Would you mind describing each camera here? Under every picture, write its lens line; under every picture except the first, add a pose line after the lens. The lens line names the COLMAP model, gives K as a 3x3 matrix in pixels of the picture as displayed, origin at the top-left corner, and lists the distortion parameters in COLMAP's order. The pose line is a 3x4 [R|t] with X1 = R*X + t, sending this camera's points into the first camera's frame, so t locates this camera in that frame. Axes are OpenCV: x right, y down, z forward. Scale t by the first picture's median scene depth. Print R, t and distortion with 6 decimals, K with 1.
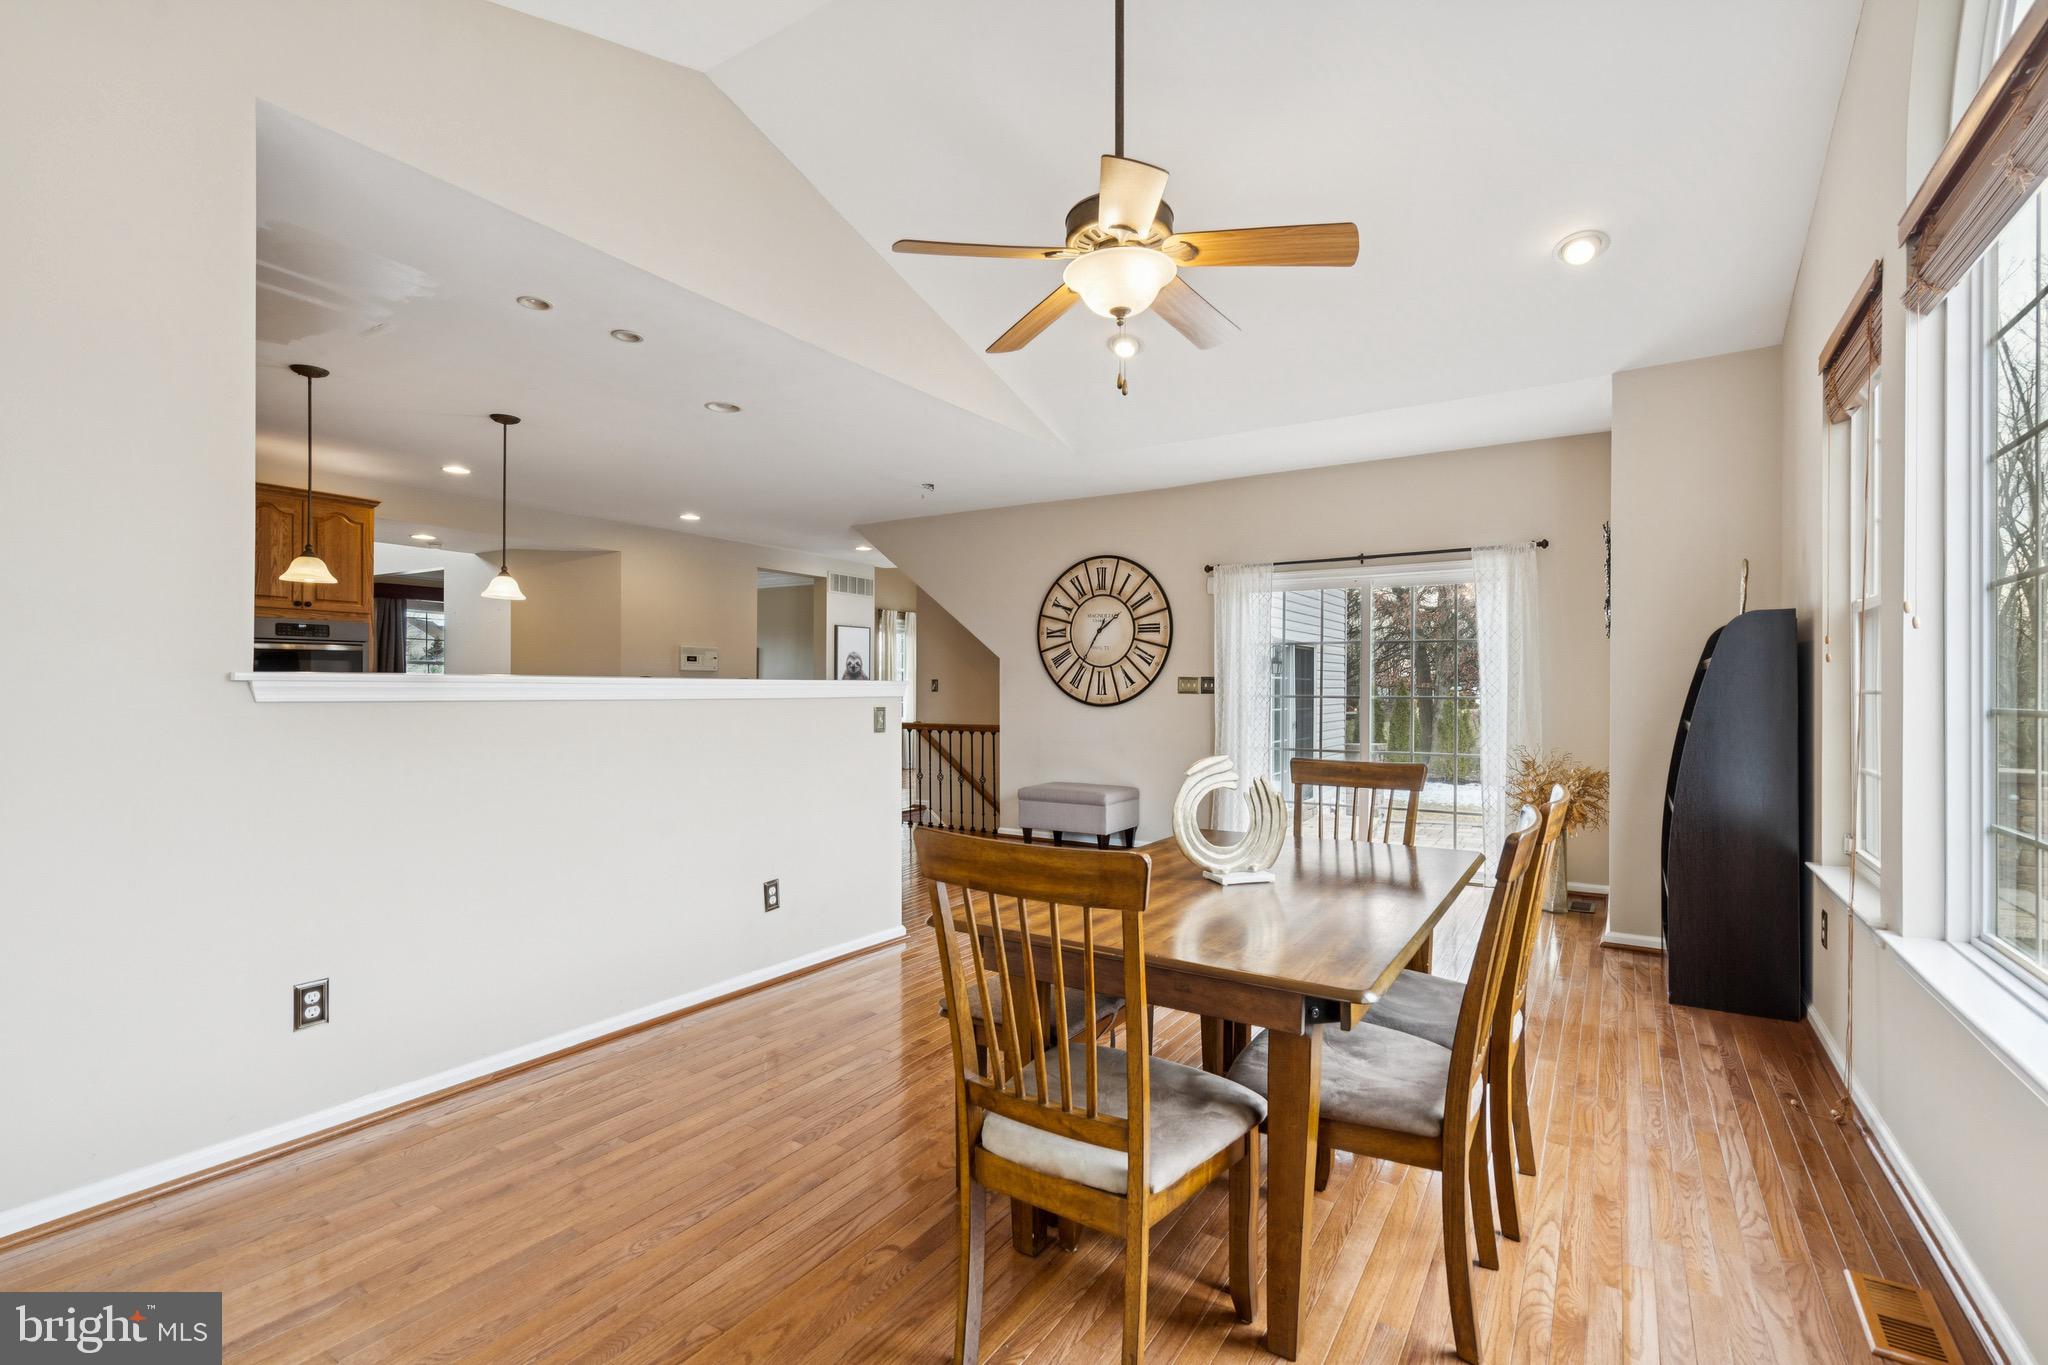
lens RADIAL K [[938.9, 0, 1017.5], [0, 938.9, 678.0], [0, 0, 1]] dist [0.001211, 0.000567]
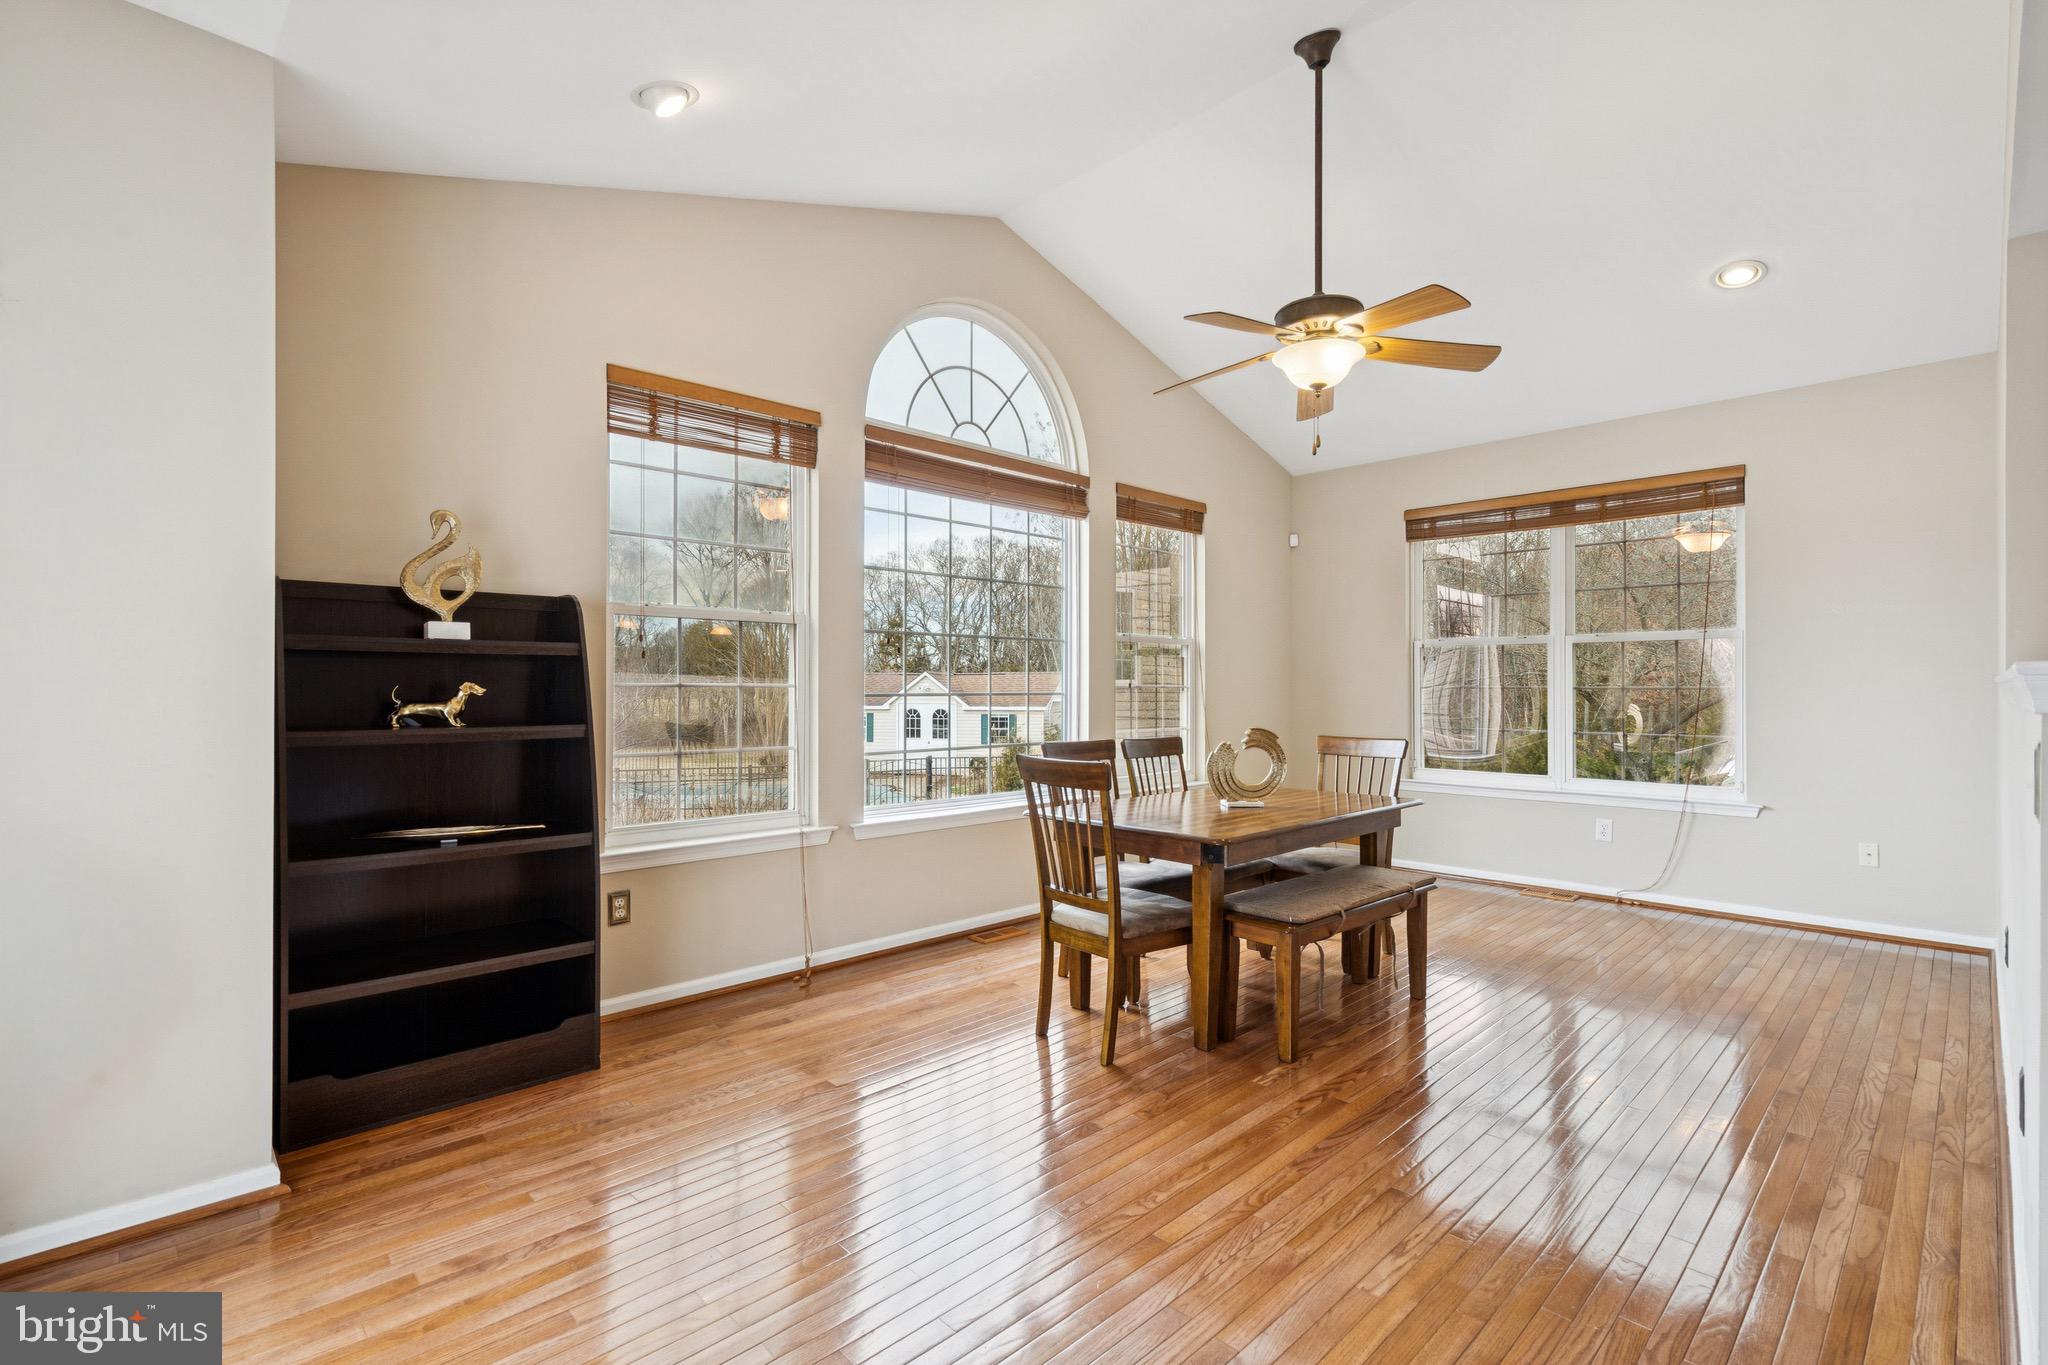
lens RADIAL K [[938.9, 0, 1025.9], [0, 938.9, 687.5], [0, 0, 1]] dist [0.001211, 0.000567]
pose [[-0.973666, -0.001953, 0.227972, 0.082671], [-0.004672, 0.999924, -0.011387, 0.012558], [-0.227933, -0.012153, -0.973601, 0.965488]]
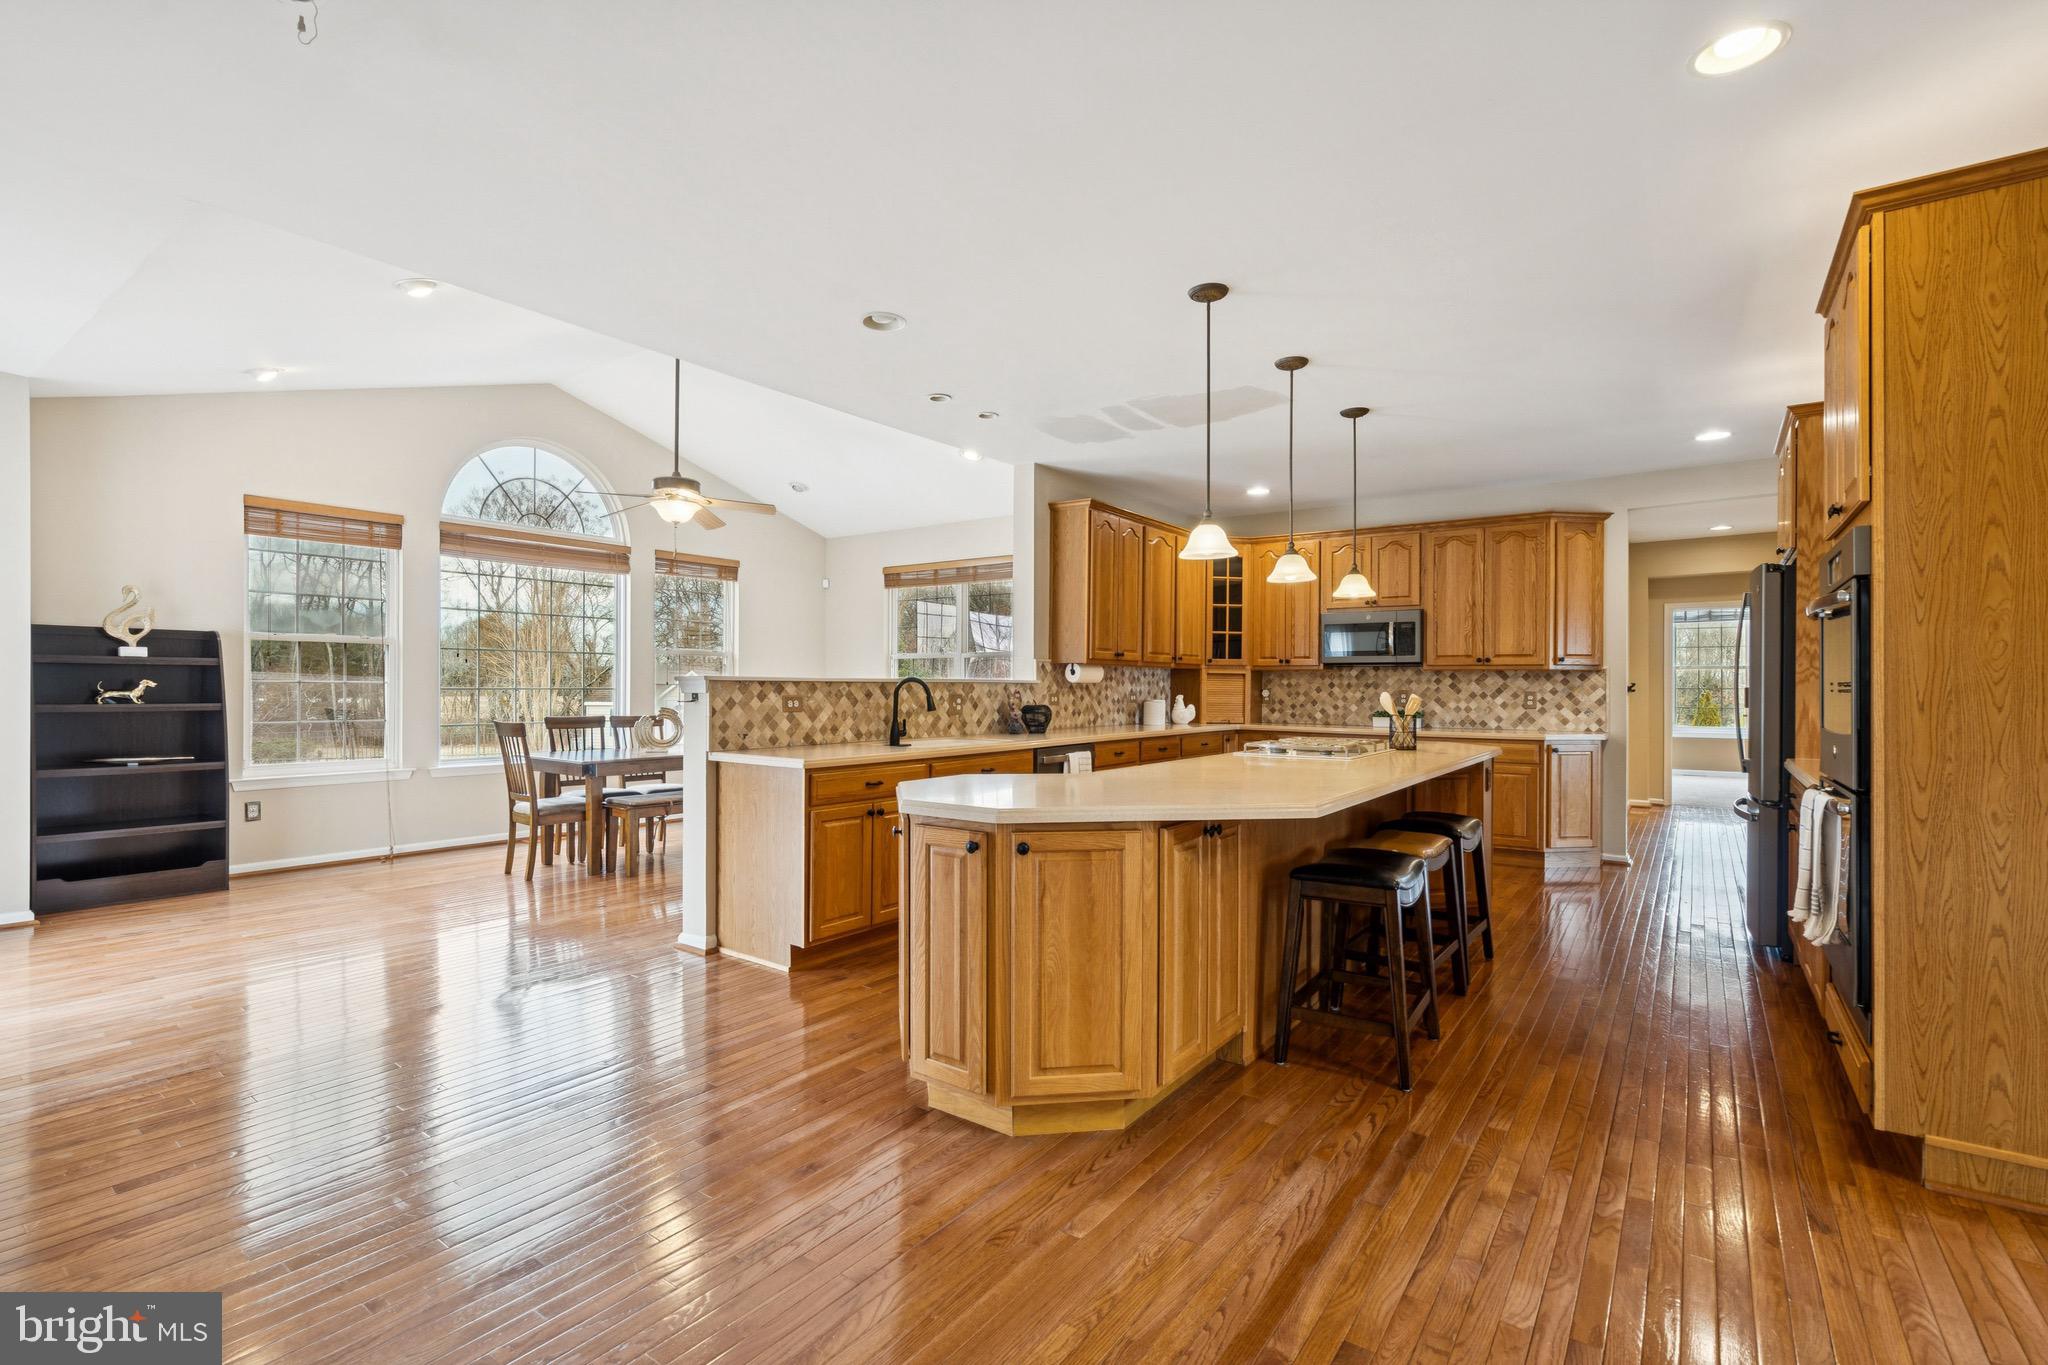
lens RADIAL K [[938.9, 0, 1023.5], [0, 938.9, 687.4], [0, 0, 1]] dist [0.001211, 0.000567]
pose [[-0.998254, -0.006941, 0.058664, -0.356048], [-0.007508, 0.999927, -0.009459, 0.015020], [-0.058594, -0.009883, -0.998233, 1.353210]]
